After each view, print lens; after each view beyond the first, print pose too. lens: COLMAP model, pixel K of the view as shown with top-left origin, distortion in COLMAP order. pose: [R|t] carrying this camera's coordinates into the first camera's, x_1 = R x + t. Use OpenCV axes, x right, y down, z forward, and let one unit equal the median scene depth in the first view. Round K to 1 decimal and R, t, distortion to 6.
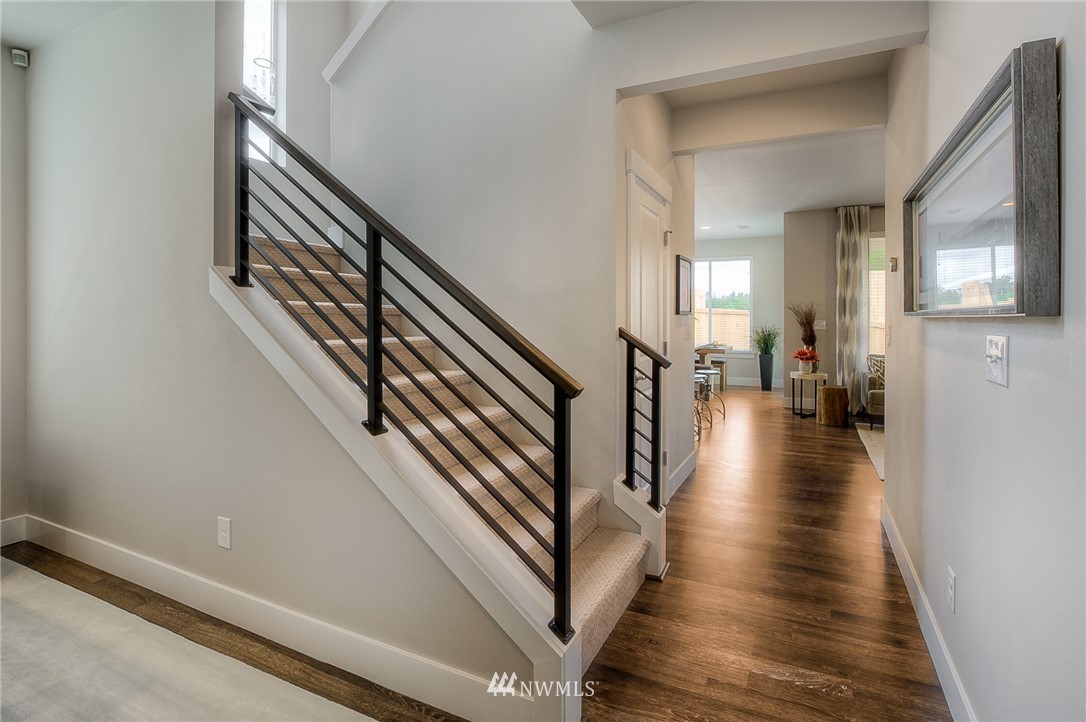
lens RADIAL K [[528.4, 0, 540.8], [0, 528.4, 325.9], [0, 0, 1]] dist [-0.003185, -0.000516]
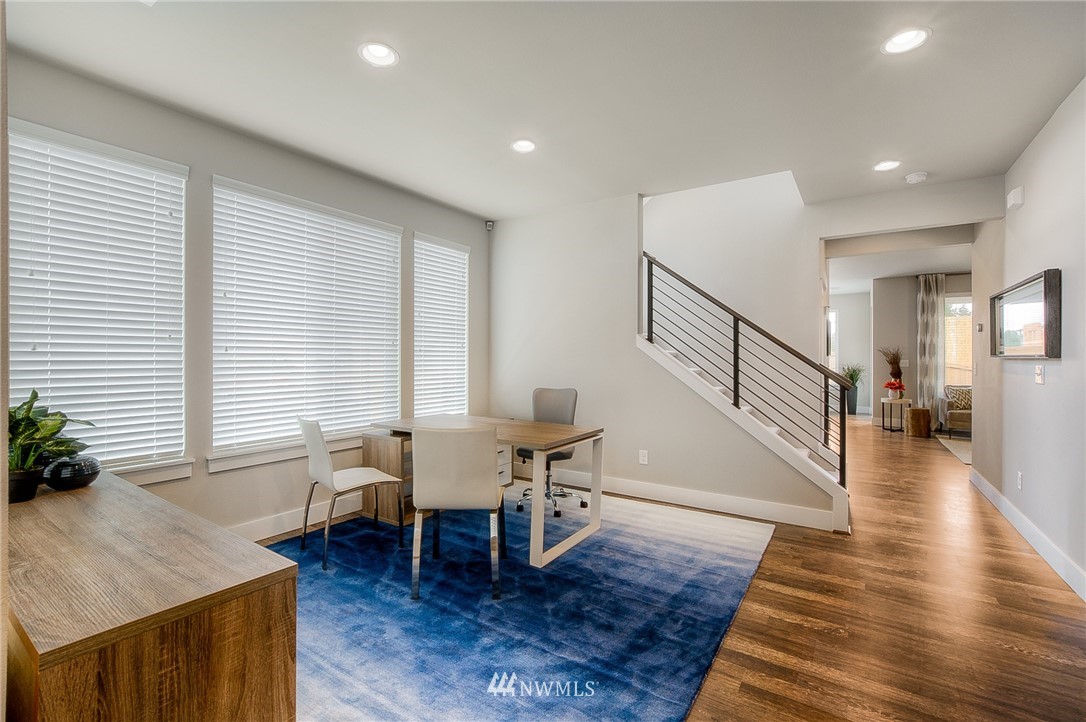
lens RADIAL K [[469.4, 0, 543.0], [0, 469.4, 361.0], [0, 0, 1]] dist [0.000195, -0.000101]
pose [[0.992549, 0.002178, -0.121830, -0.241957], [-0.003049, 0.999971, -0.006958, 0.003602], [0.121812, 0.007277, 0.992527, -0.300861]]
